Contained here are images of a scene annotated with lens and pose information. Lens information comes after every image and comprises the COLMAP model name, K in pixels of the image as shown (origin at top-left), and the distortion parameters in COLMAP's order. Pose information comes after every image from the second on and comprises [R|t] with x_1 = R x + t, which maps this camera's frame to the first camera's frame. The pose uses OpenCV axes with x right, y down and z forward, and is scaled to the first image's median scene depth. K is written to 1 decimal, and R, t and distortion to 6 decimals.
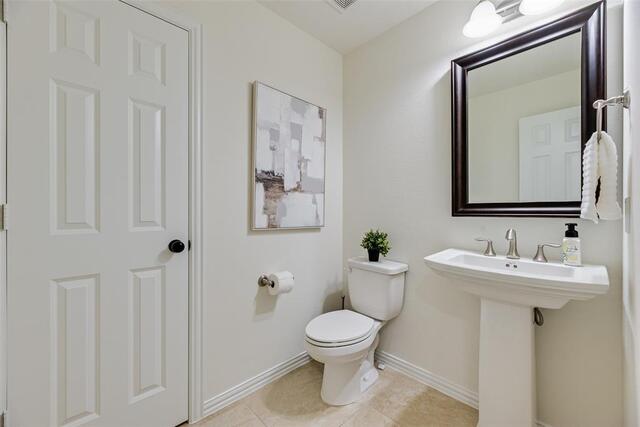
lens RADIAL K [[257.5, 0, 320.0], [0, 257.5, 213.5], [0, 0, 1]] dist [0.001508, 0.000113]
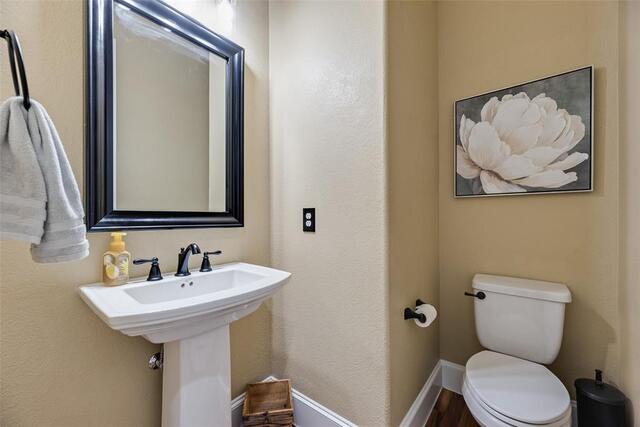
lens RADIAL K [[257.5, 0, 320.0], [0, 257.5, 213.5], [0, 0, 1]] dist [0.001508, 0.000113]
pose [[-0.127647, 0.017568, 0.991664, -0.148251], [0.004844, 0.999842, -0.017089, -0.018471], [-0.991808, 0.002622, -0.127712, 0.609543]]
